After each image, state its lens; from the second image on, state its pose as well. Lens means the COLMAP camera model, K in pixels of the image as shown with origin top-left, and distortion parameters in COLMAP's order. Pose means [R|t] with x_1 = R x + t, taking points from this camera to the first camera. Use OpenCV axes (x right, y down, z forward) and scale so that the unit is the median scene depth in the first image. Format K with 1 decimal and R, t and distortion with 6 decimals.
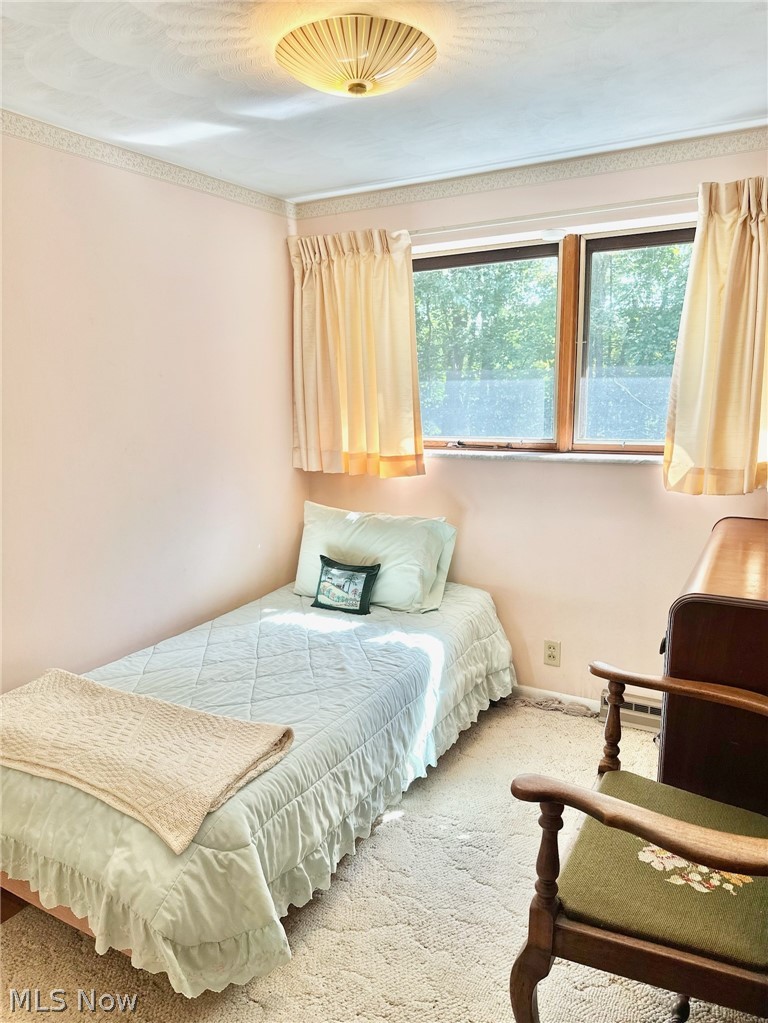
lens RADIAL K [[715.1, 0, 384.4], [0, 715.1, 513.8], [0, 0, 1]] dist [0.088597, -0.122736]
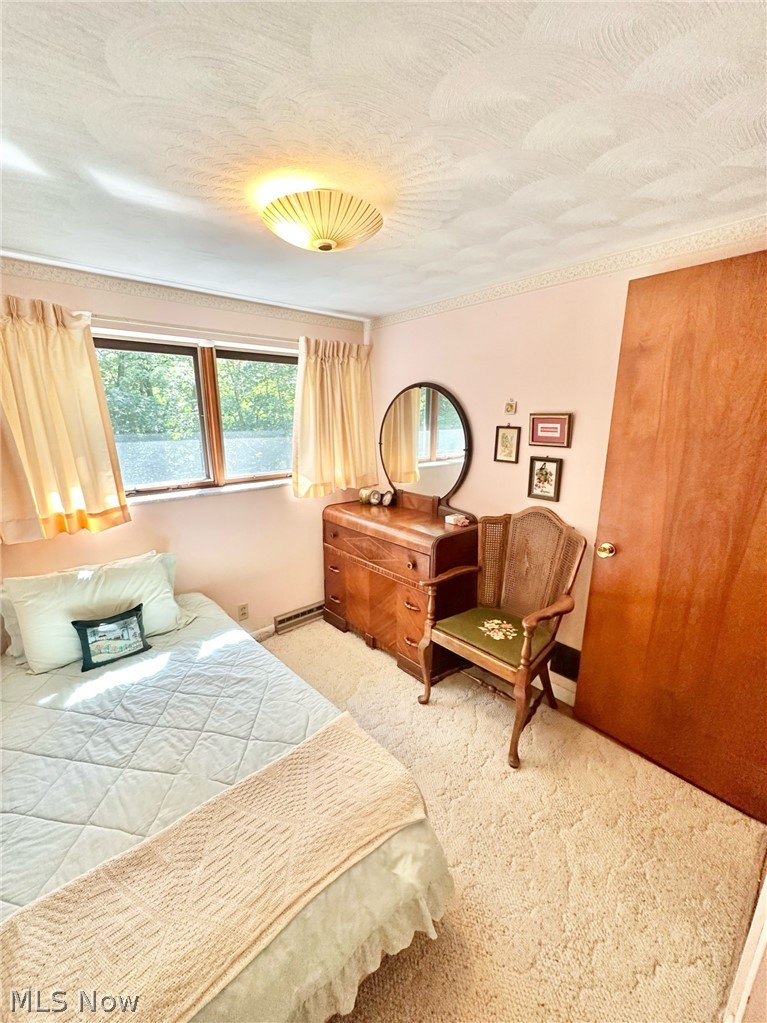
lens RADIAL K [[407.4, 0, 383.5], [0, 407.4, 511.5], [0, 0, 1]] dist [-0.002879, 0.000350]
pose [[0.322913, -0.206027, 0.923732, -0.574067], [0.167120, 0.973094, 0.158615, -0.143793], [-0.931557, 0.103155, 0.348656, 0.480139]]
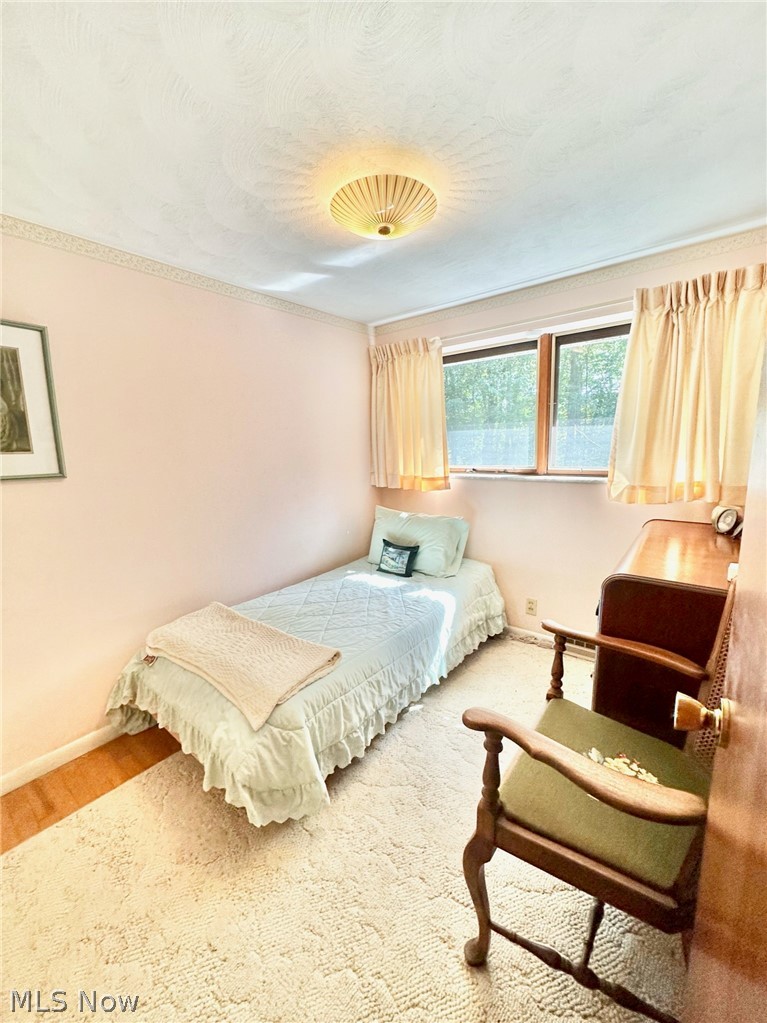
lens RADIAL K [[407.4, 0, 383.5], [0, 407.4, 511.5], [0, 0, 1]] dist [-0.002879, 0.000350]
pose [[0.987277, 0.014838, -0.158316, 0.072984], [-0.016276, 0.999837, -0.007792, 0.003900], [0.158175, 0.010270, 0.987358, 0.118800]]
